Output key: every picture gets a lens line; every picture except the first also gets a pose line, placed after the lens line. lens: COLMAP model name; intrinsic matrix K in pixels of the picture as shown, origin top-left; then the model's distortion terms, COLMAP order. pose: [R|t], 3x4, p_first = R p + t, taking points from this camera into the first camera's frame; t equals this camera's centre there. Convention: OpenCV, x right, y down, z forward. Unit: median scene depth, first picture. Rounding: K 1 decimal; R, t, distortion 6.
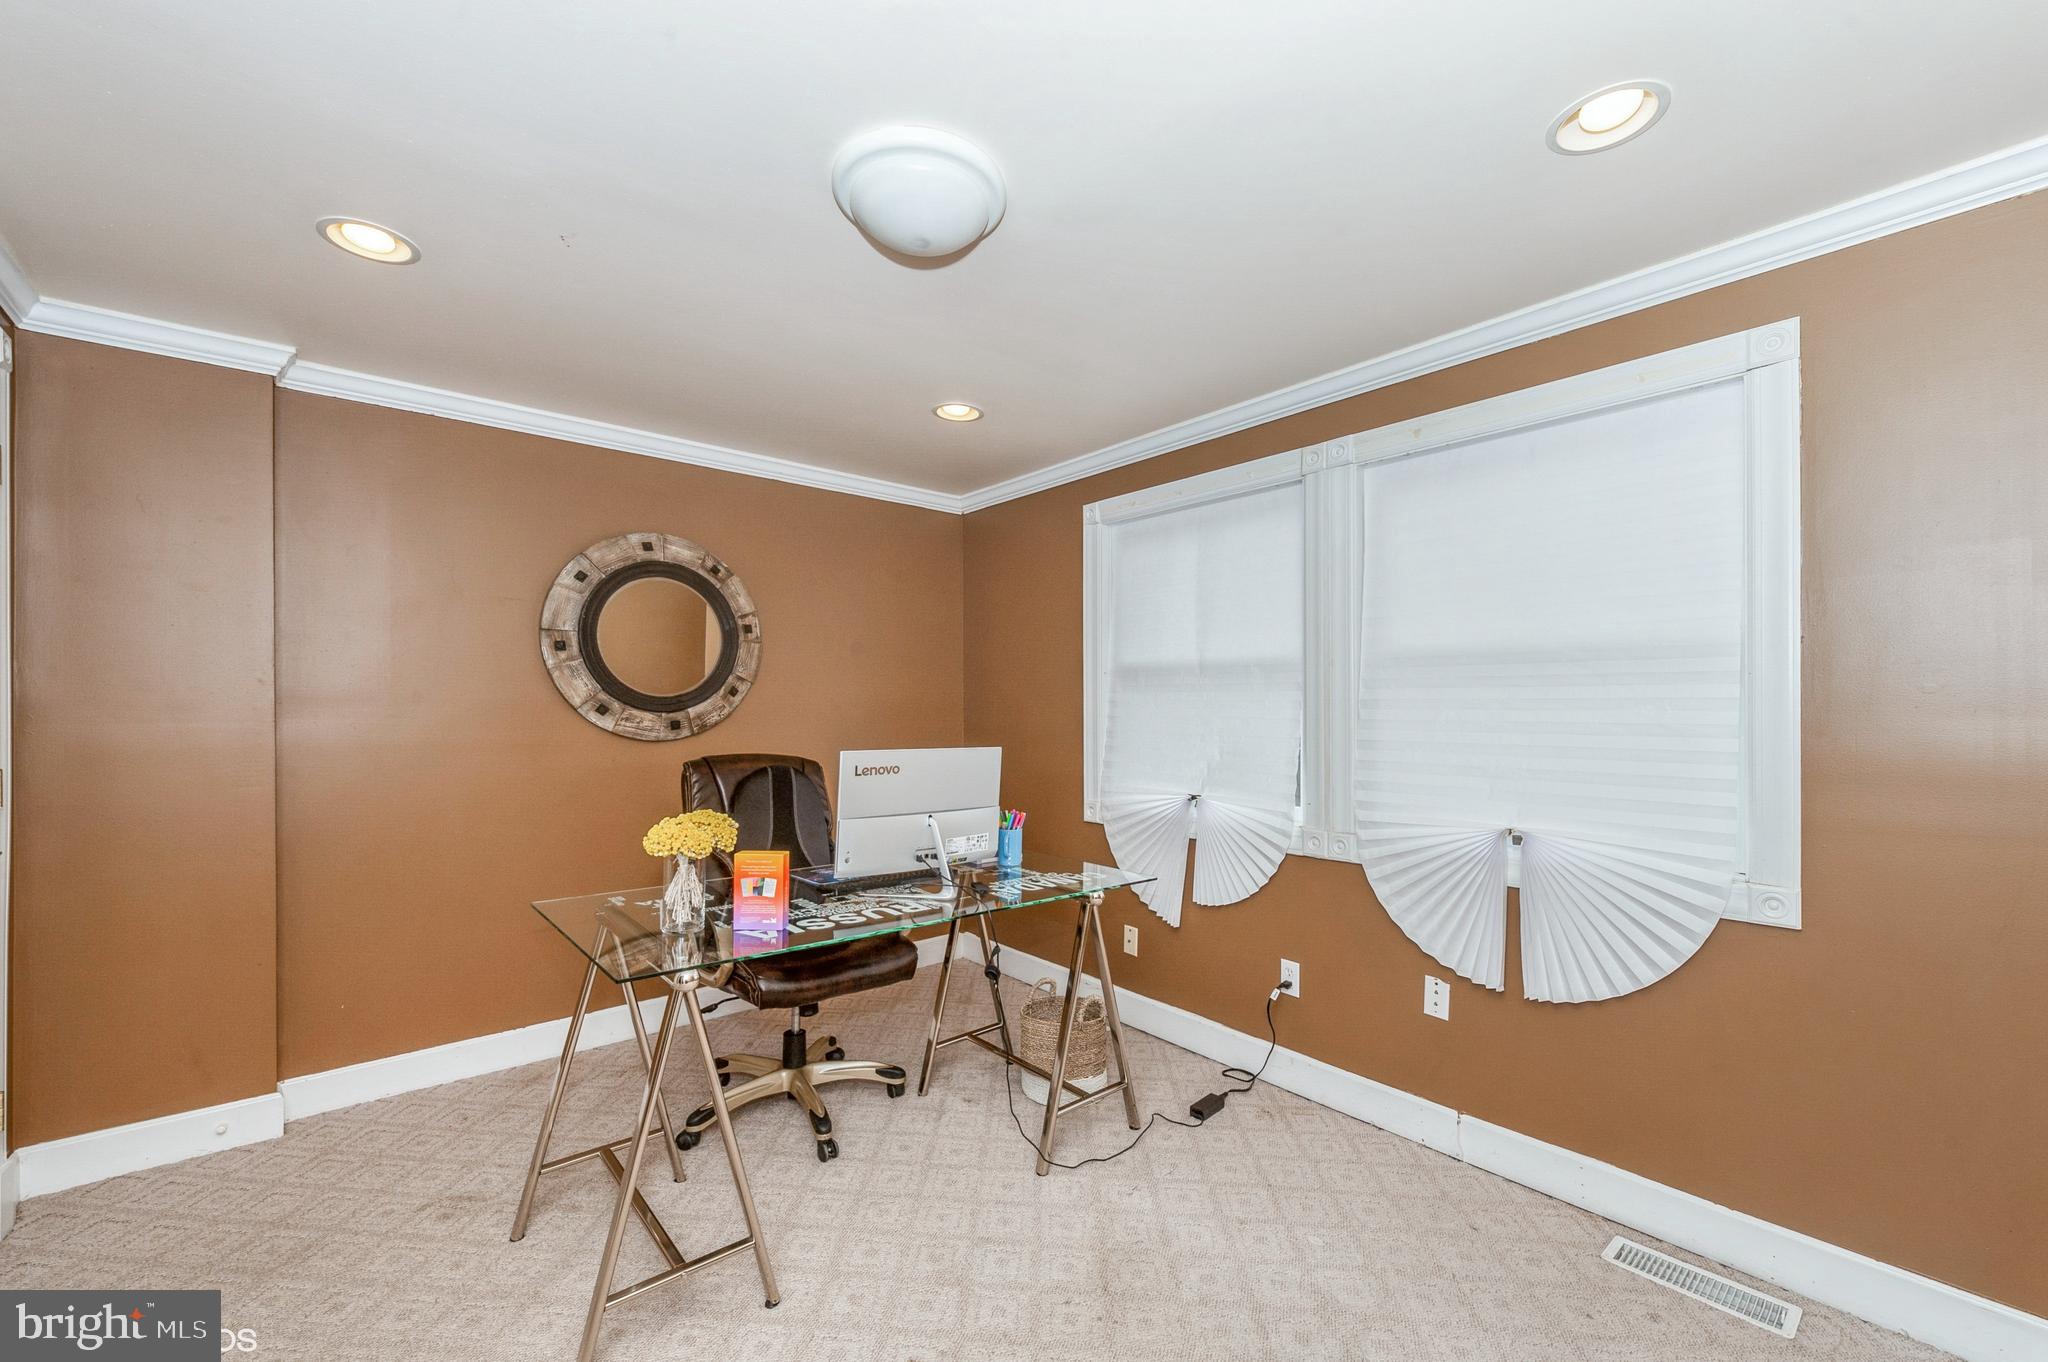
lens RADIAL K [[808.0, 0, 1060.0], [0, 808.0, 706.1], [0, 0, 1]] dist [0.009723, -0.002041]
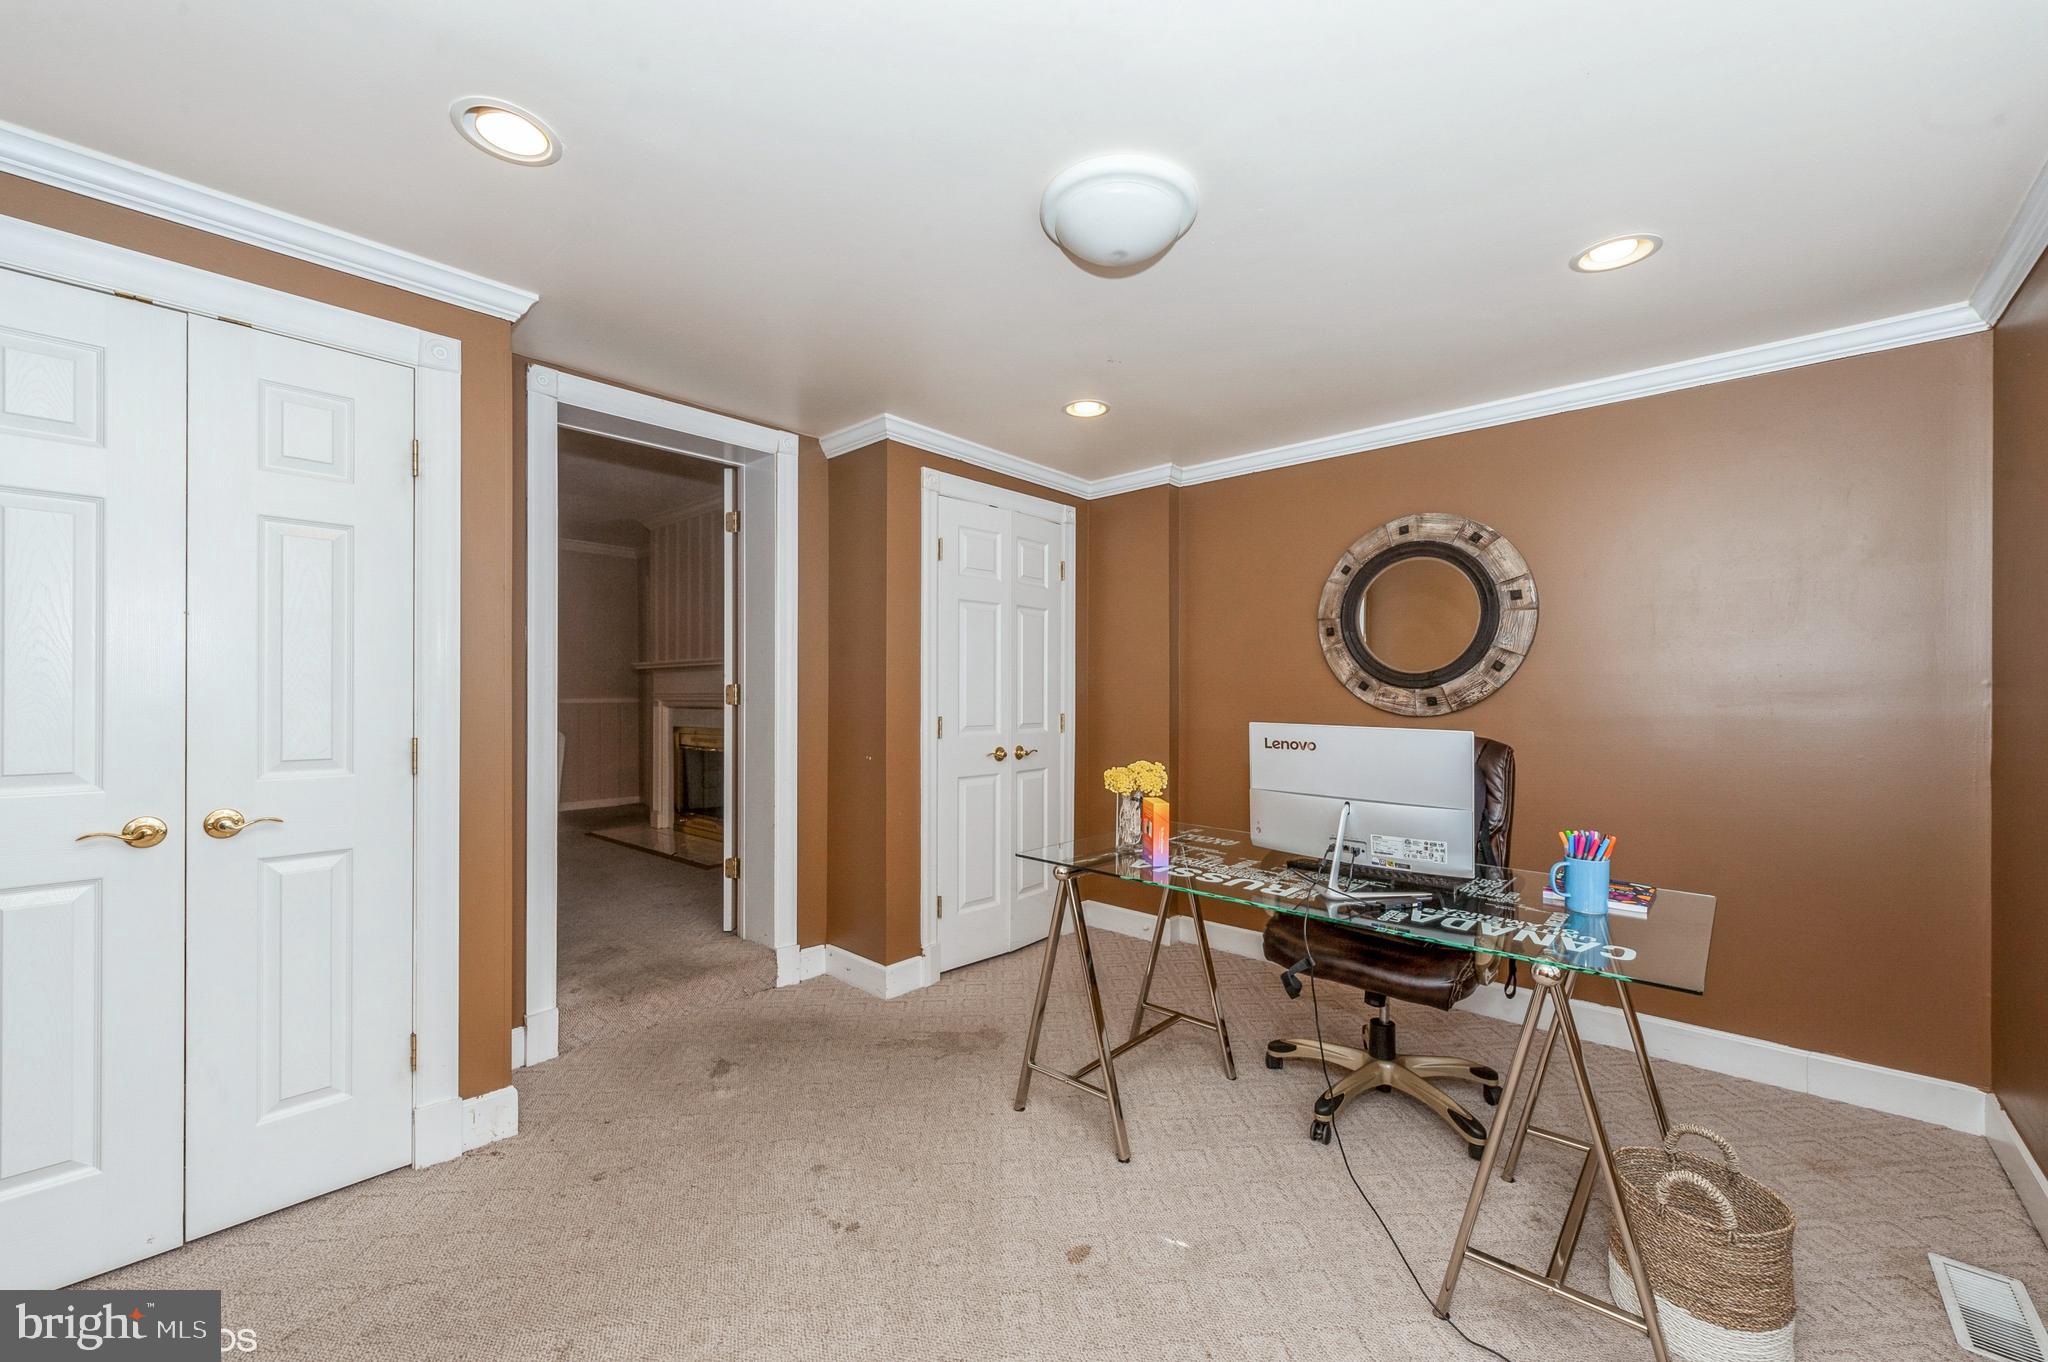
lens RADIAL K [[808.0, 0, 1026.4], [0, 808.0, 690.7], [0, 0, 1]] dist [0.009723, -0.002041]
pose [[0.143113, -0.001889, -0.989705, 0.454856], [0.003627, 0.999992, -0.001384, 0.010121], [0.989700, -0.003392, 0.143119, 0.366022]]
